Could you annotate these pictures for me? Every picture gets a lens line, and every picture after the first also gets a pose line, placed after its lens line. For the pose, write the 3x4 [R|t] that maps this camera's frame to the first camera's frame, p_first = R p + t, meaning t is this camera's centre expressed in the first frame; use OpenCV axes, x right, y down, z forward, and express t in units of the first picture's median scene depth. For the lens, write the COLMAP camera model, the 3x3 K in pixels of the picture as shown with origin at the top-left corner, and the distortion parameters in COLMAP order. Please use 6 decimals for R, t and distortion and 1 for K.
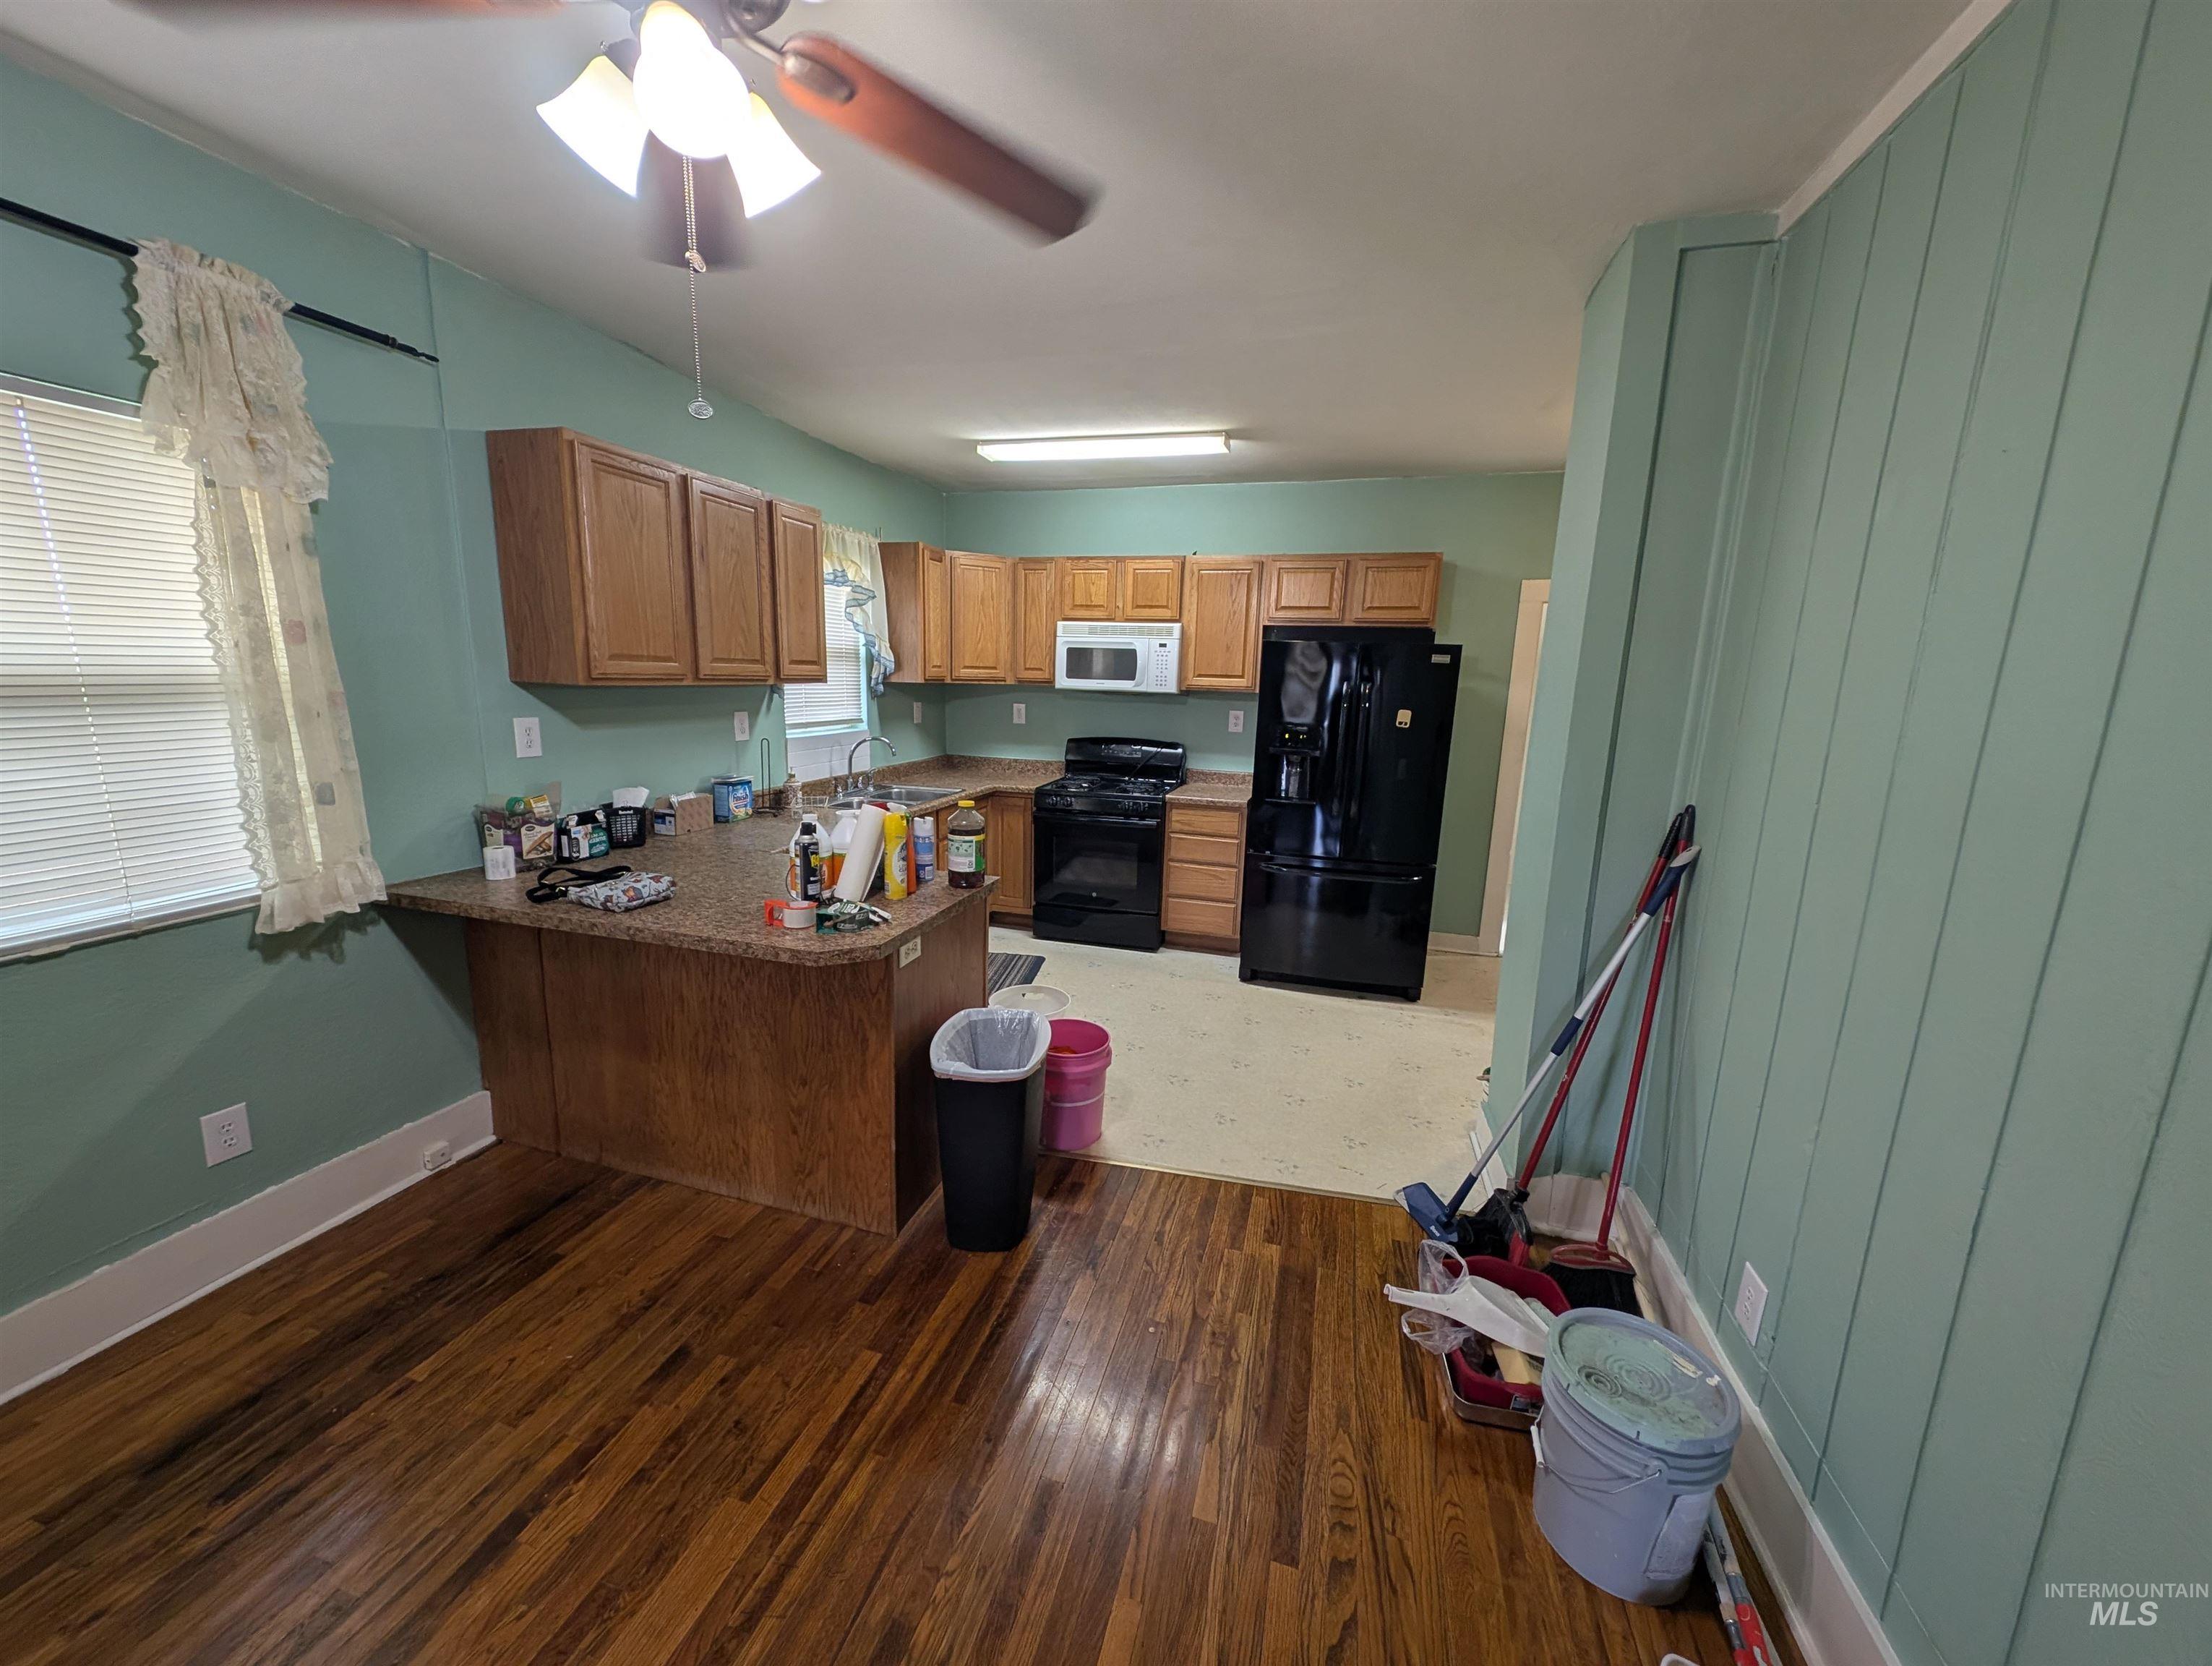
lens RADIAL K [[823.9, 0, 1104.6], [0, 823.9, 832.8], [0, 0, 1]] dist [-0.000857, -0.004340]
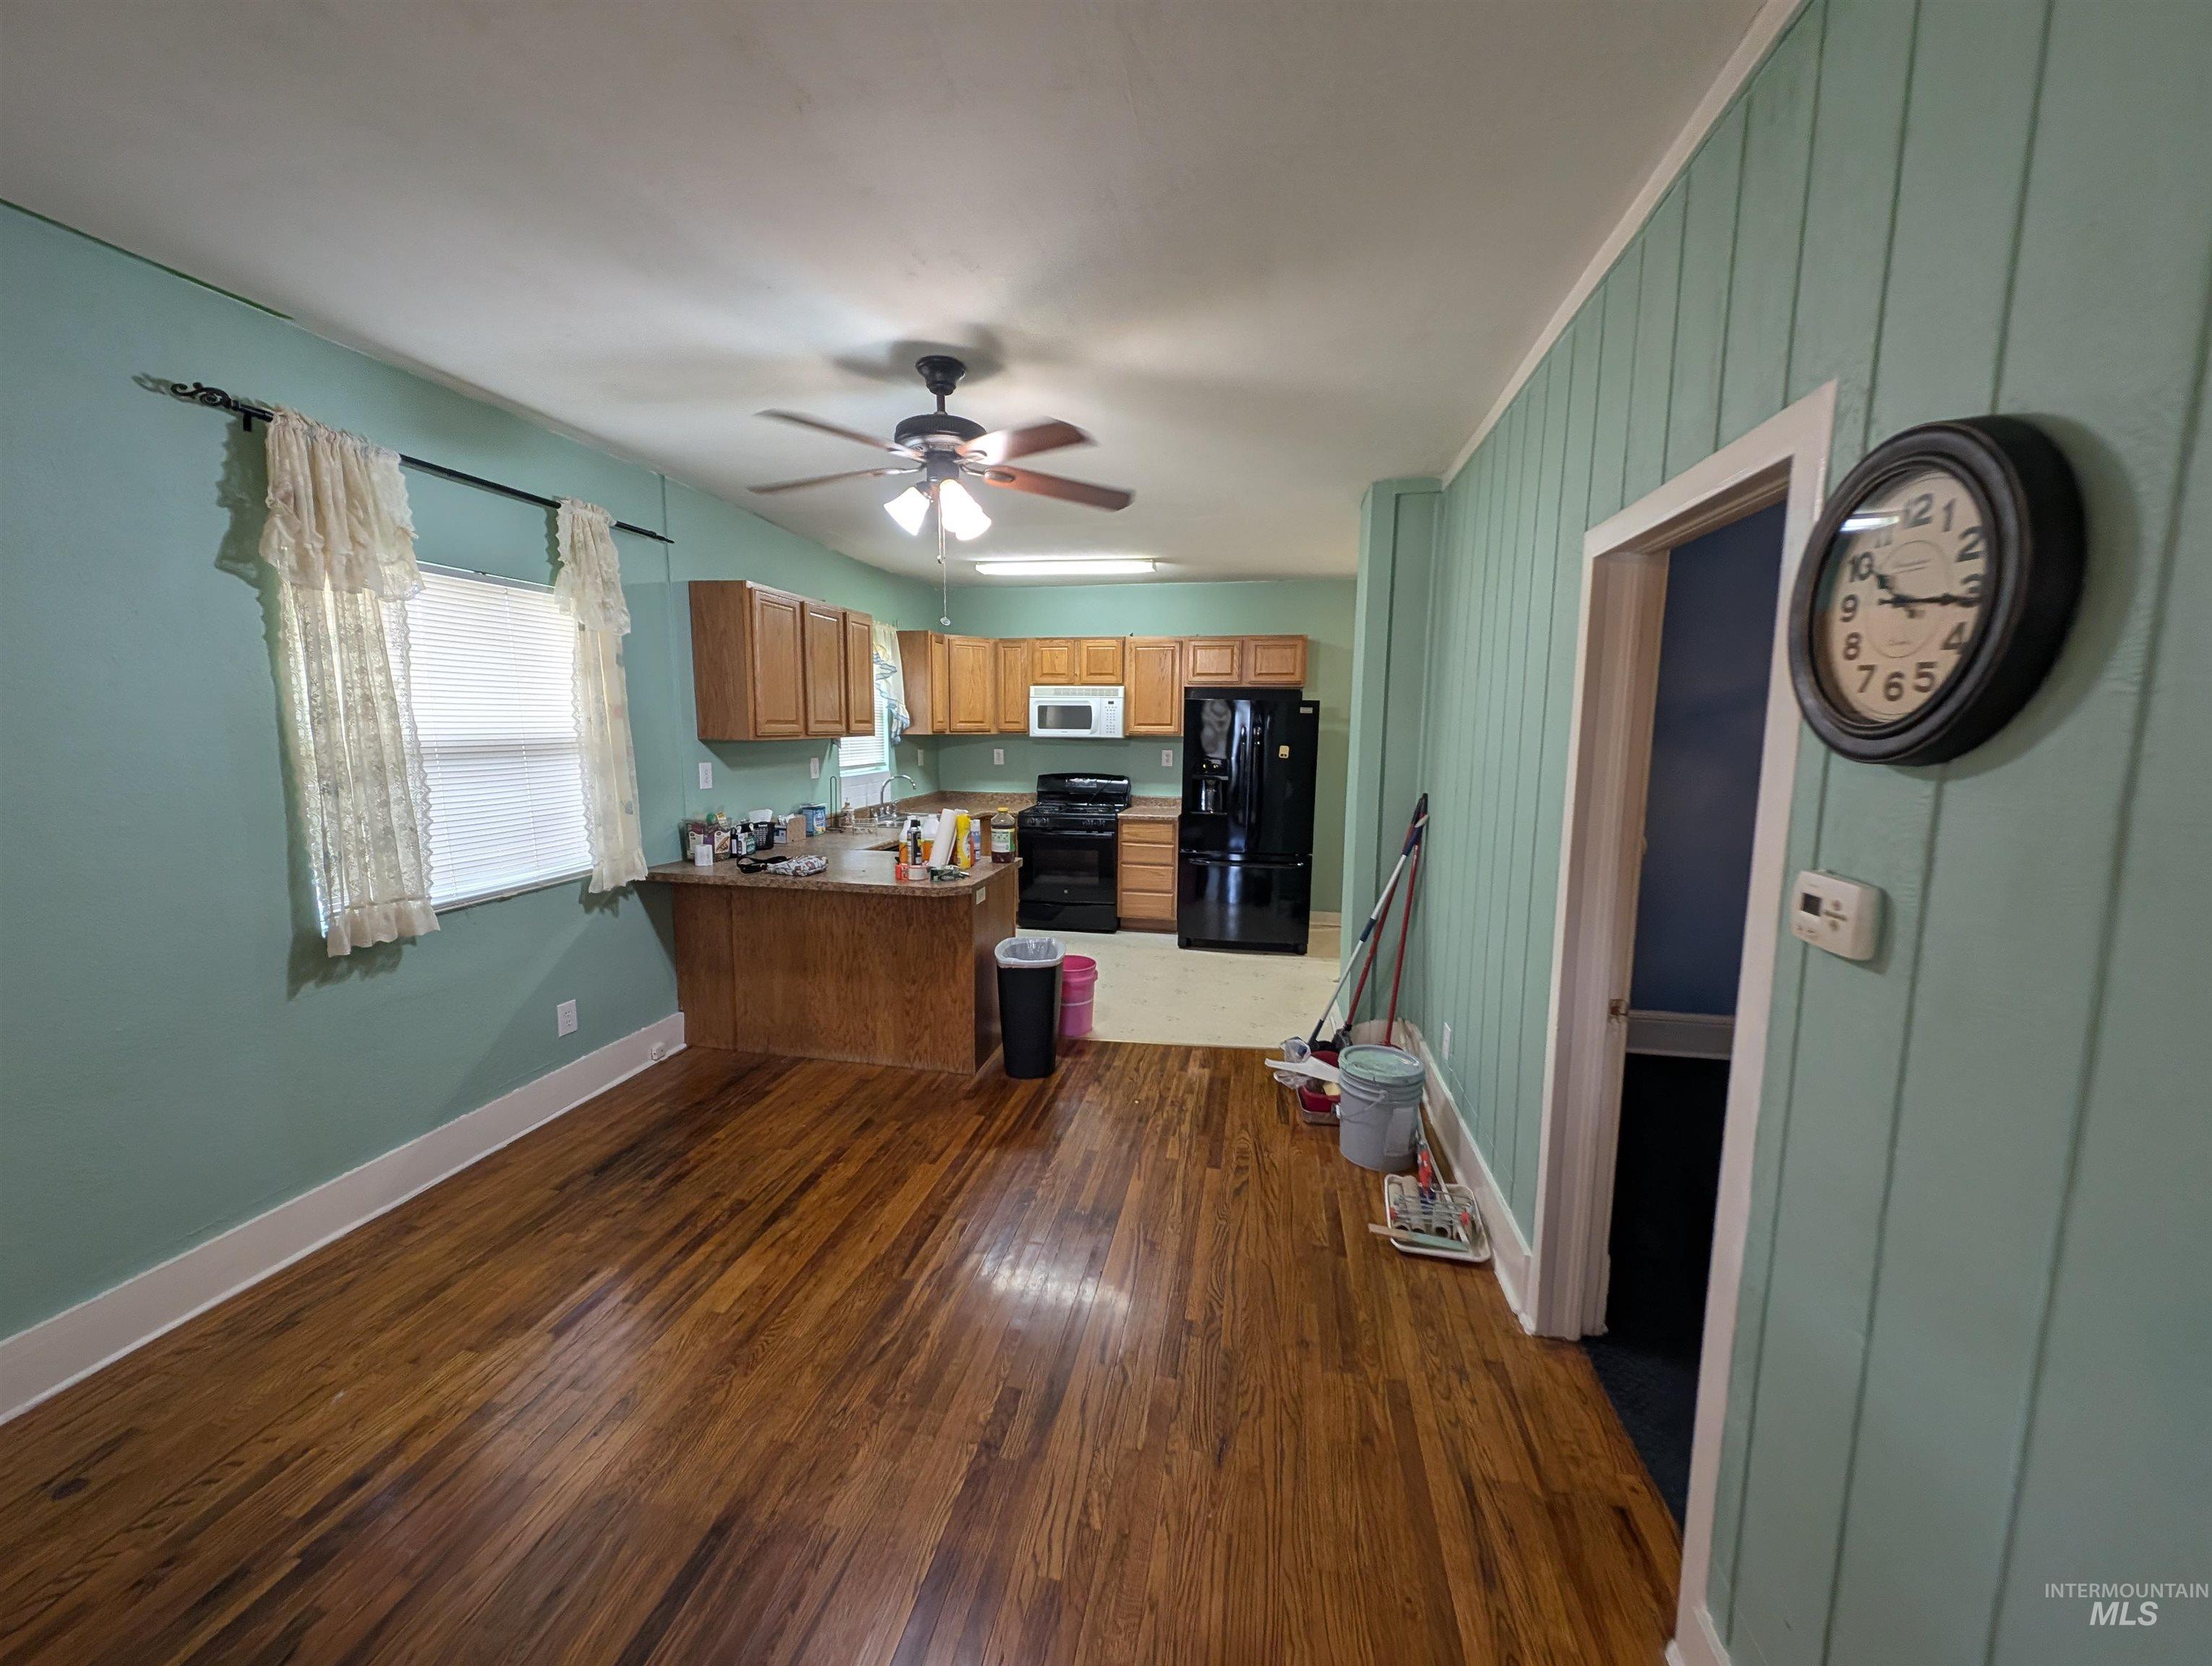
lens RADIAL K [[823.9, 0, 1111.8], [0, 823.9, 829.7], [0, 0, 1]] dist [-0.000857, -0.004340]
pose [[0.995274, -0.032088, 0.091655, -0.116231], [0.037523, 0.997600, -0.058198, 0.113201], [-0.089567, 0.061362, 0.994089, -0.644605]]
